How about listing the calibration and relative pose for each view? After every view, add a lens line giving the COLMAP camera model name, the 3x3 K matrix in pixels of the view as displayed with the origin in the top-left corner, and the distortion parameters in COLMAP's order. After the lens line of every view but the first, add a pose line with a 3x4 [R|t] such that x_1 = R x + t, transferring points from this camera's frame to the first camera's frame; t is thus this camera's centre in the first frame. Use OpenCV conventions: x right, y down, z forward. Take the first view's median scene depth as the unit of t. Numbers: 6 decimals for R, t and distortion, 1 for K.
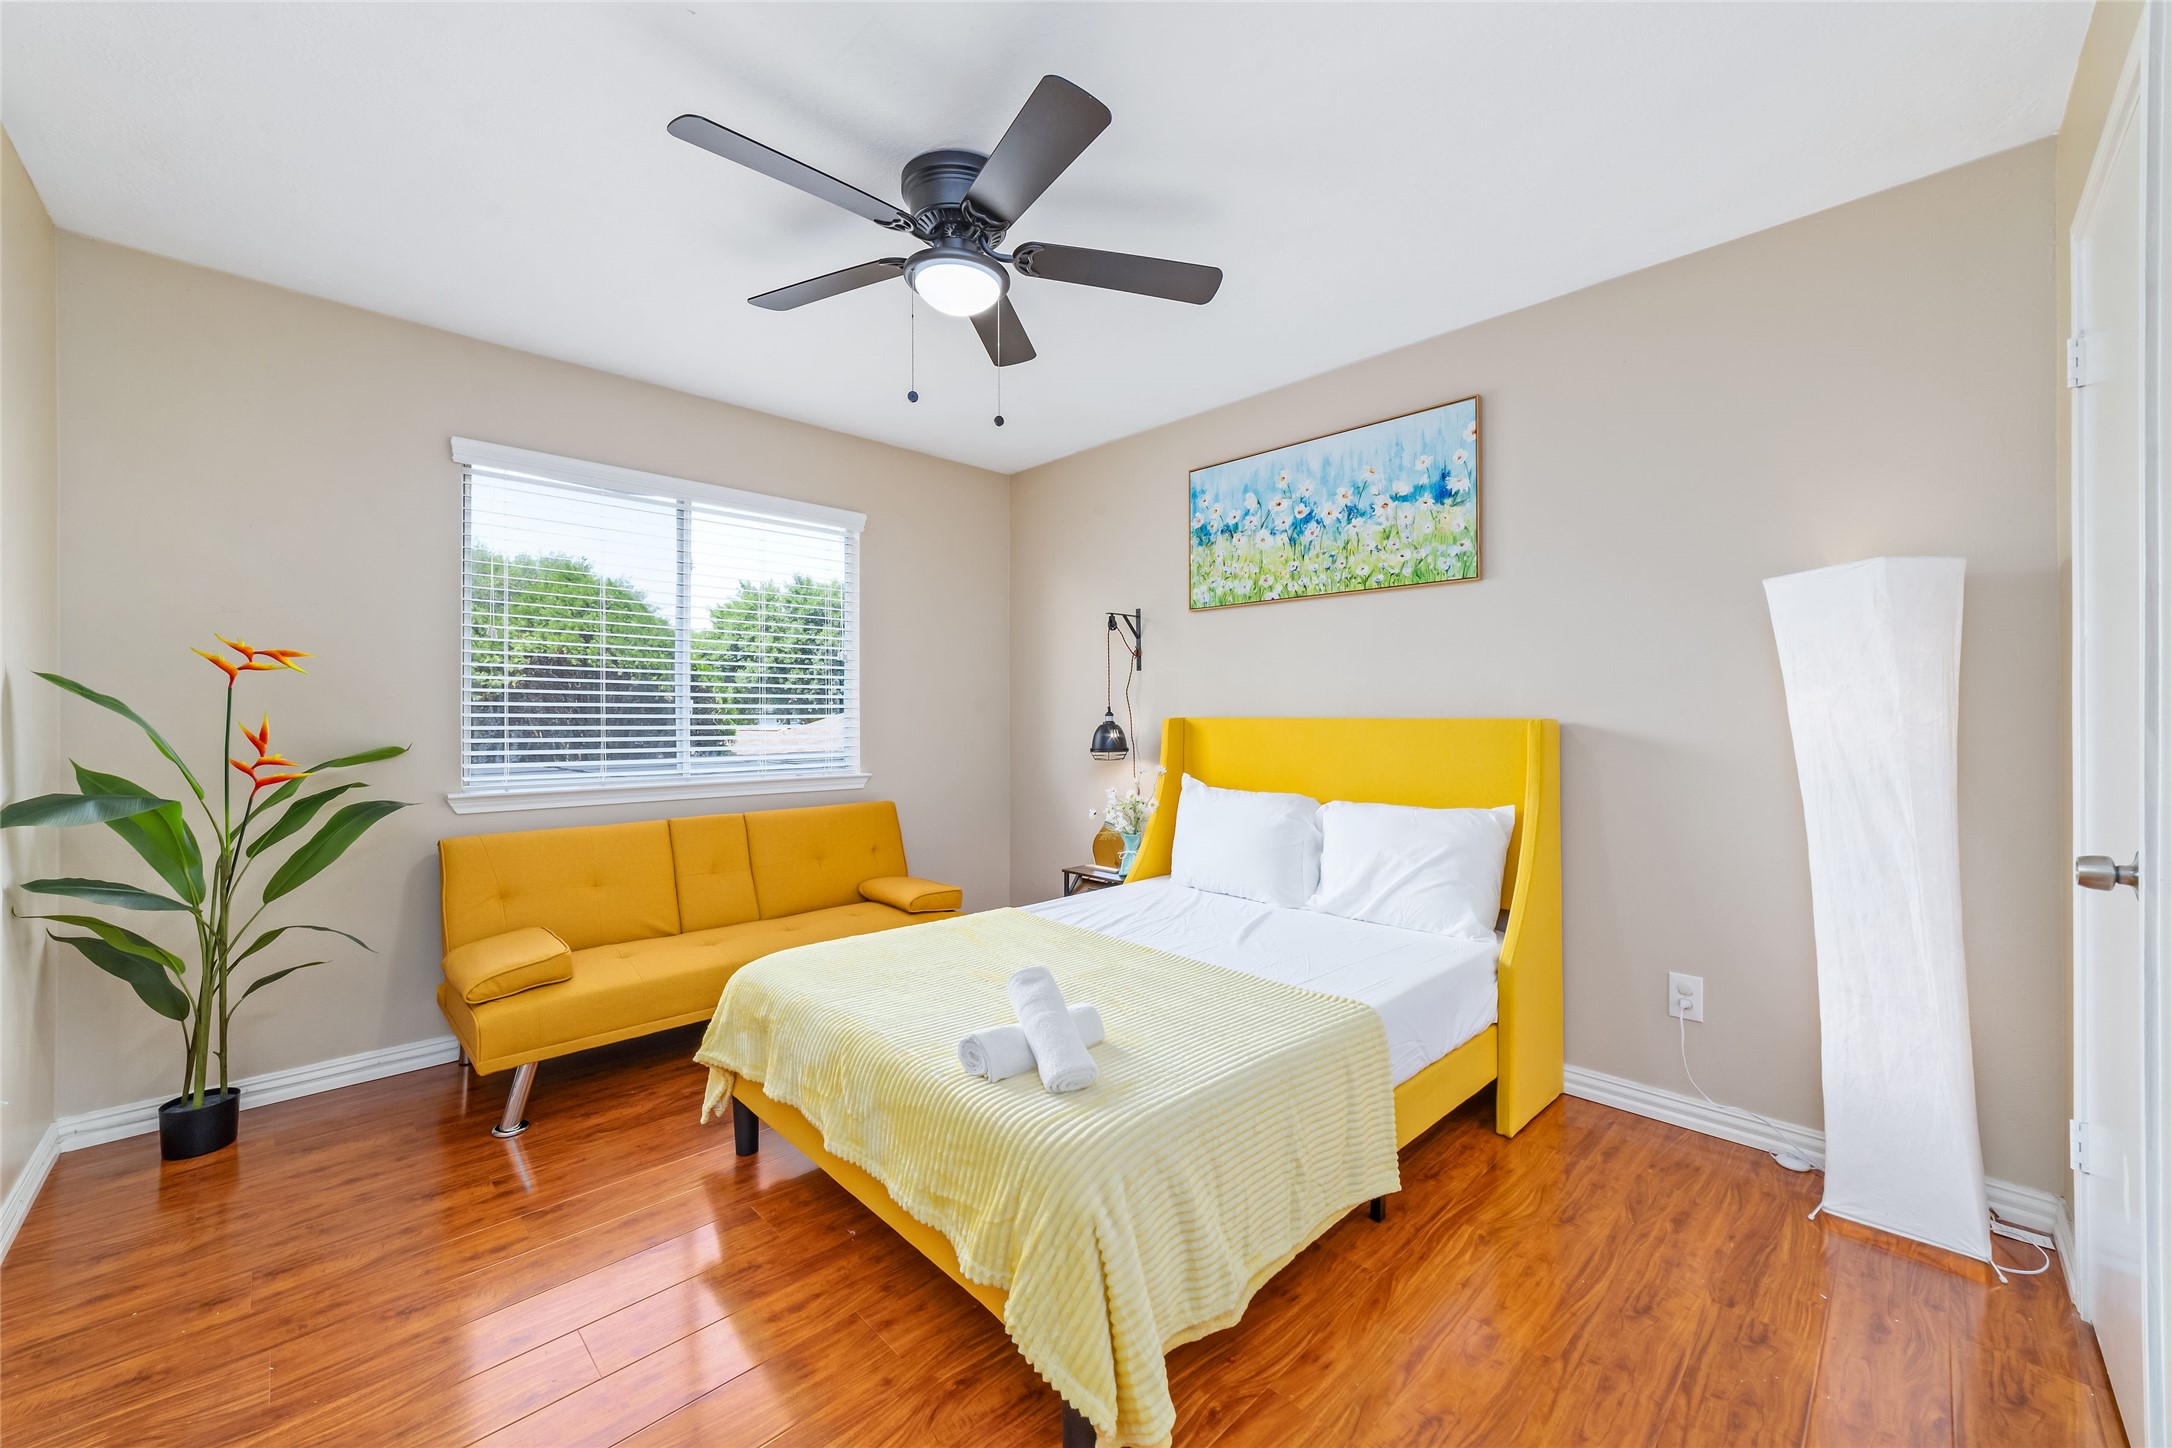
lens RADIAL K [[868.1, 0, 1063.7], [0, 868.1, 722.8], [0, 0, 1]] dist [-0.009847, 0.001744]
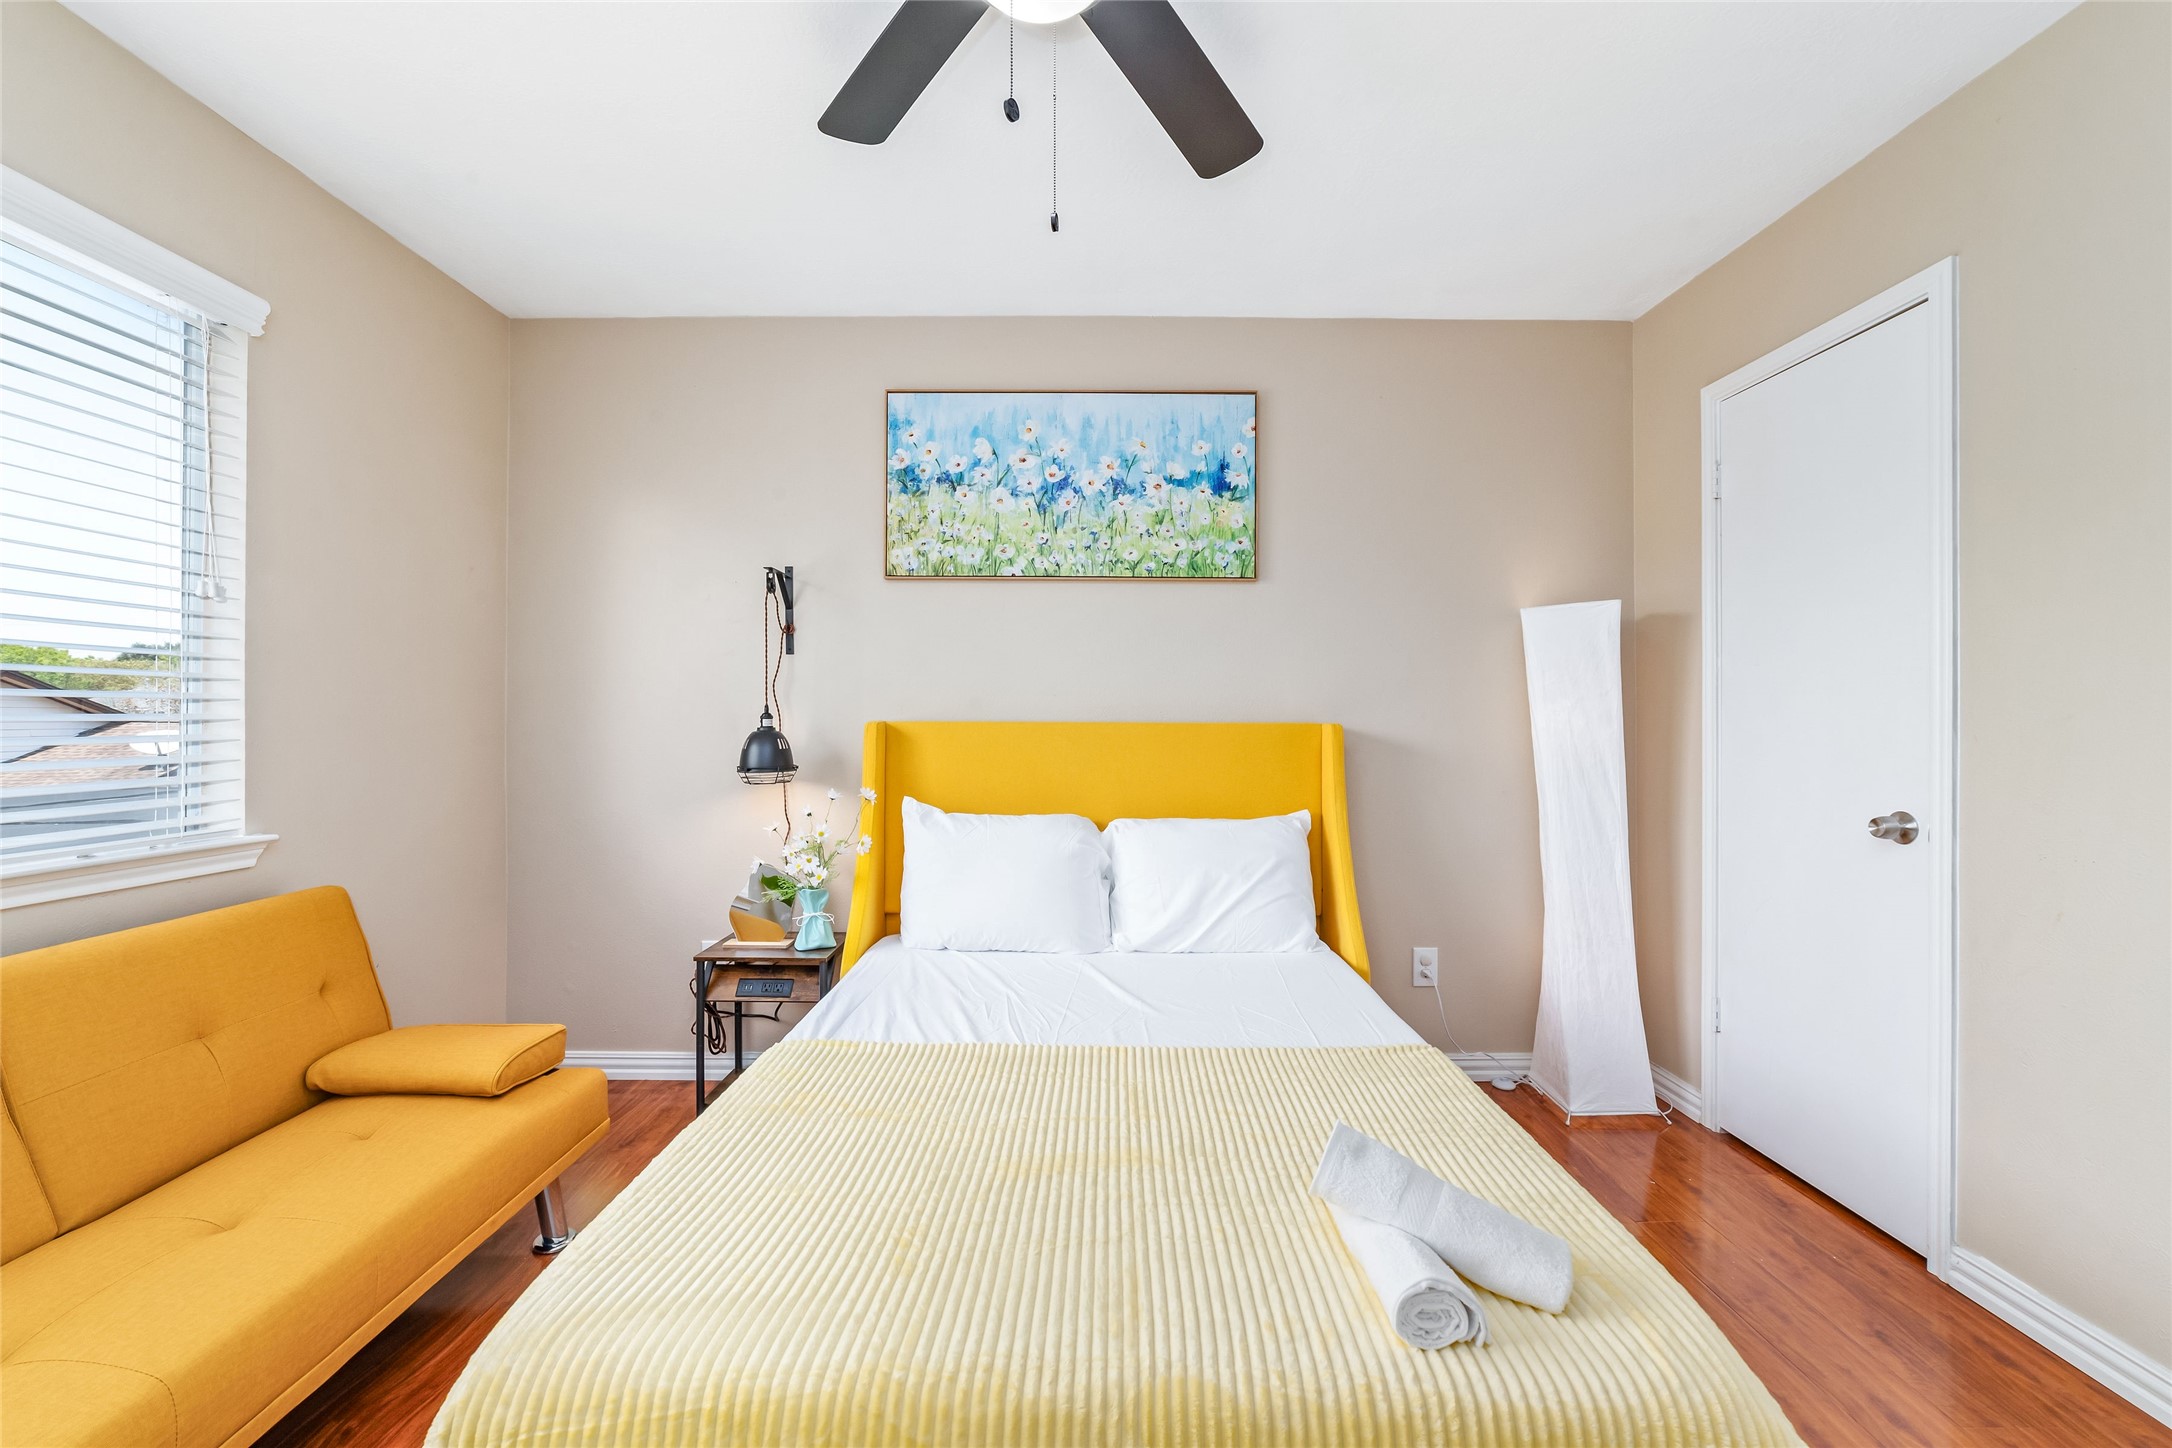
lens RADIAL K [[914.8, 0, 1085.6], [0, 914.8, 721.3], [0, 0, 1]] dist [-0.010967, 0.001300]
pose [[0.675503, 0.001251, 0.737356, -0.356001], [0.003063, 0.999985, -0.004502, -0.002397], [-0.737351, 0.005300, 0.675489, 0.388022]]
